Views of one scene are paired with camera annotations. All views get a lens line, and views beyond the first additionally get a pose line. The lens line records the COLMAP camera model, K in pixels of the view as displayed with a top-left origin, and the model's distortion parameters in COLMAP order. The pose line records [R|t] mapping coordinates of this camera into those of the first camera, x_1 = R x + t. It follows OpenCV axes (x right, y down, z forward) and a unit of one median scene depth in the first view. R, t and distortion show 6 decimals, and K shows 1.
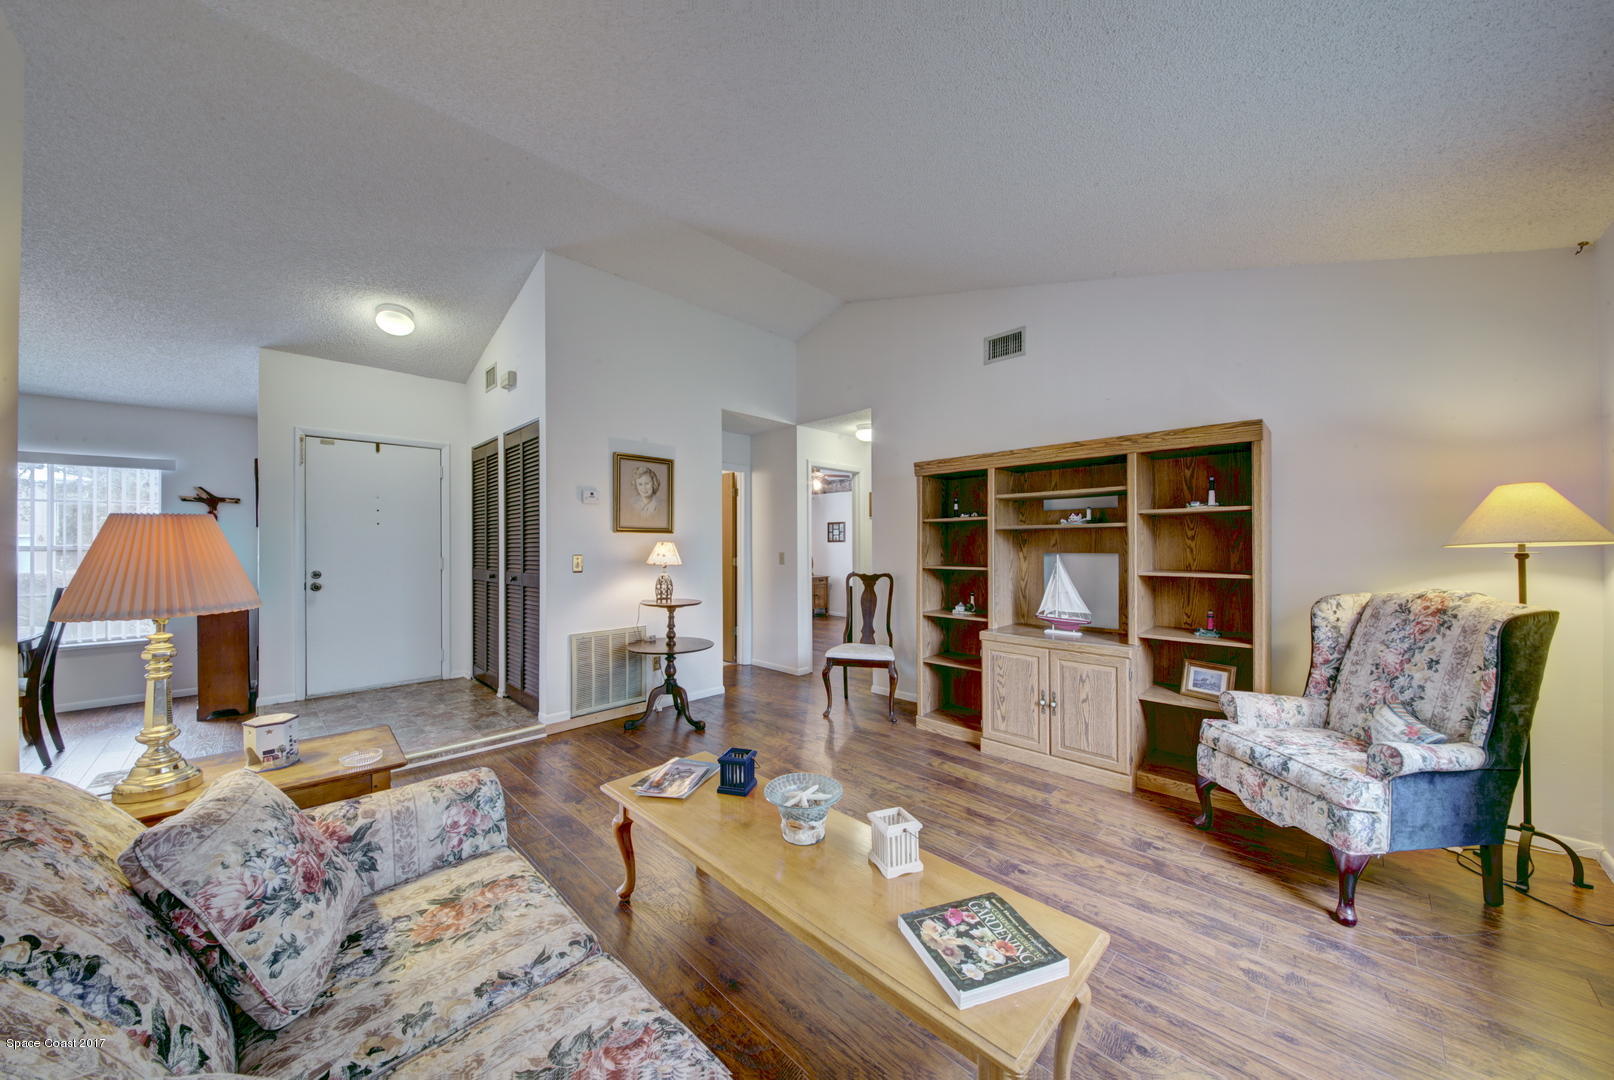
lens RADIAL K [[540.7, 0, 798.0], [0, 540.7, 541.5], [0, 0, 1]] dist [0.015194, -0.015427]
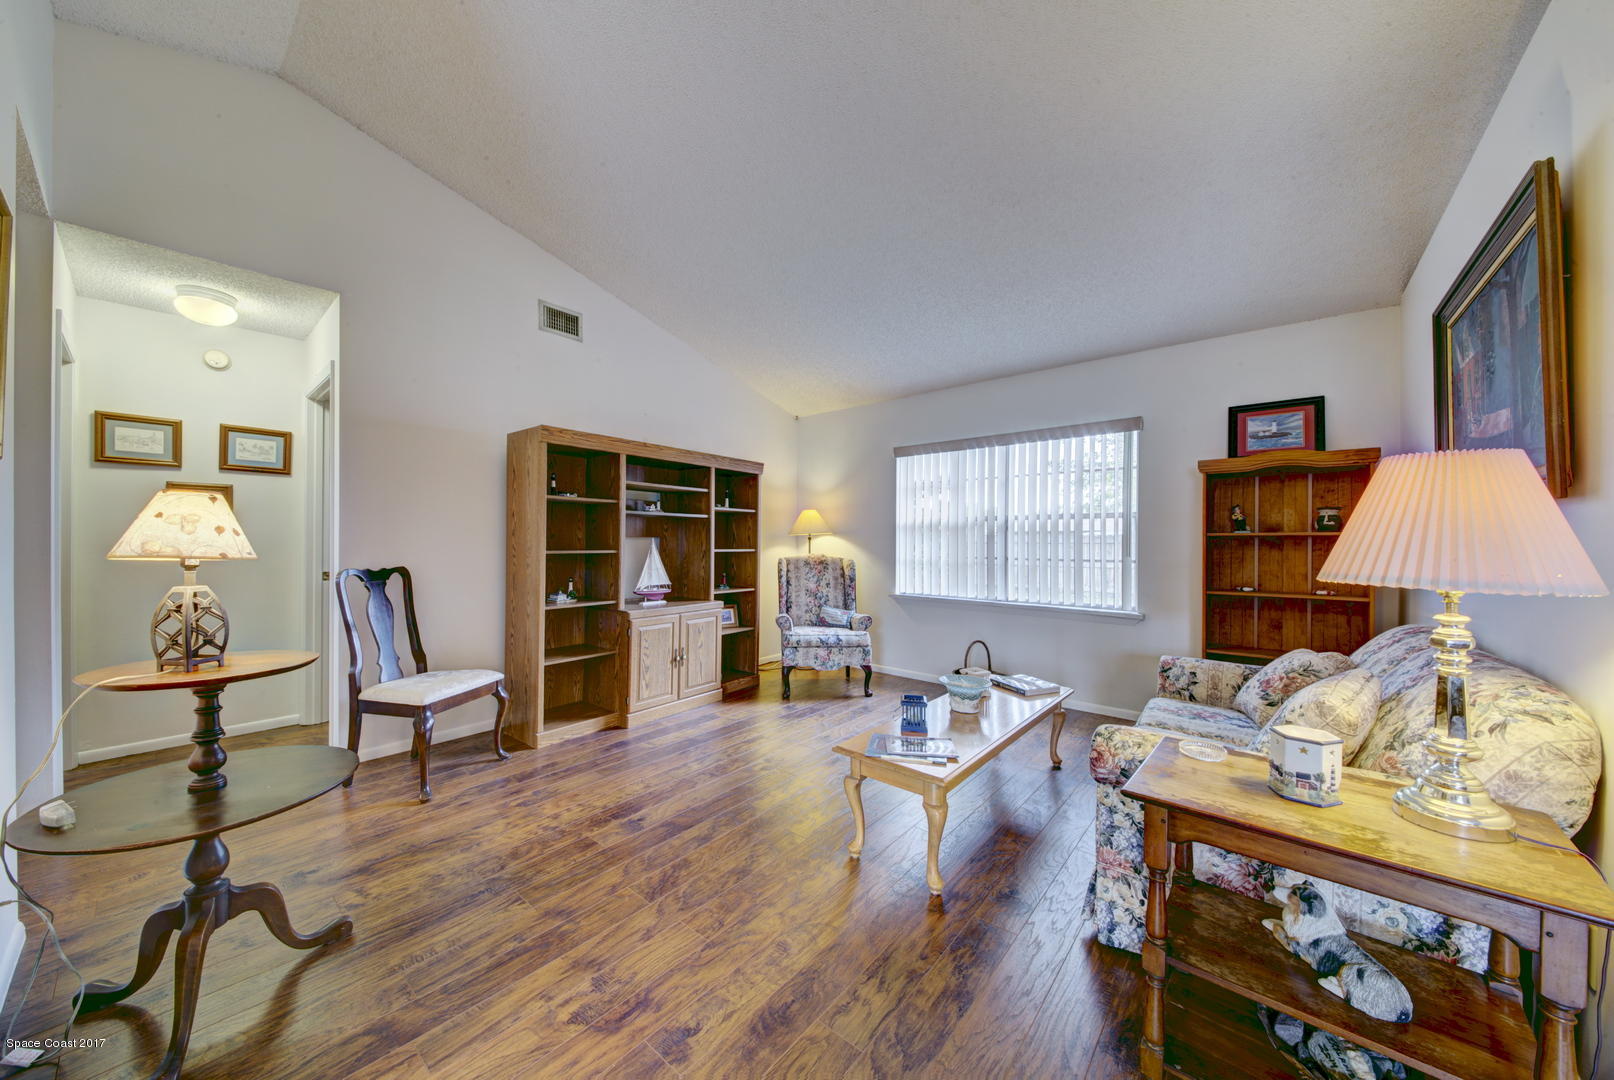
lens RADIAL K [[551.8, 0, 799.7], [0, 551.8, 544.6], [0, 0, 1]] dist [0.014806, -0.010433]
pose [[-0.084778, -0.001691, 0.996398, -0.629390], [-0.012073, 0.999927, 0.000670, 0.028549], [-0.996327, -0.011973, -0.084792, 0.652043]]
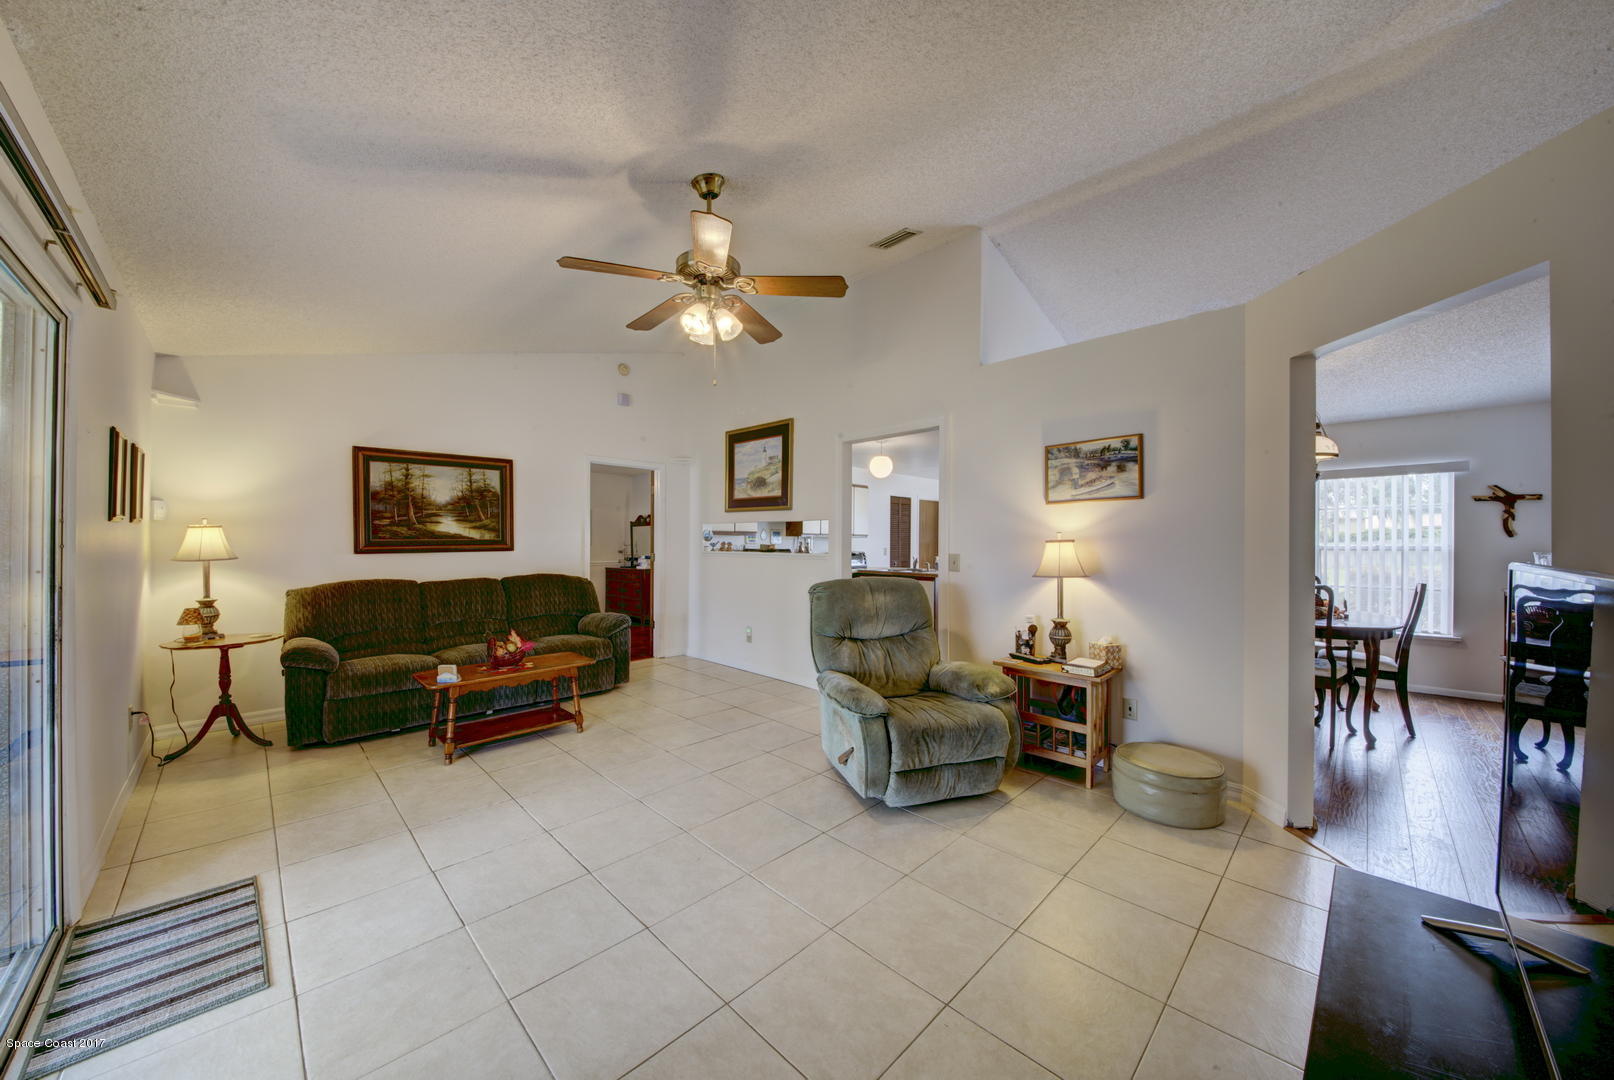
lens RADIAL K [[551.8, 0, 799.7], [0, 551.8, 544.6], [0, 0, 1]] dist [0.014806, -0.010433]
pose [[0.008969, 0.002410, -0.999957, -0.186270], [0.001665, 0.999996, 0.002425, -0.001556], [0.999958, -0.001686, 0.008965, -0.281364]]
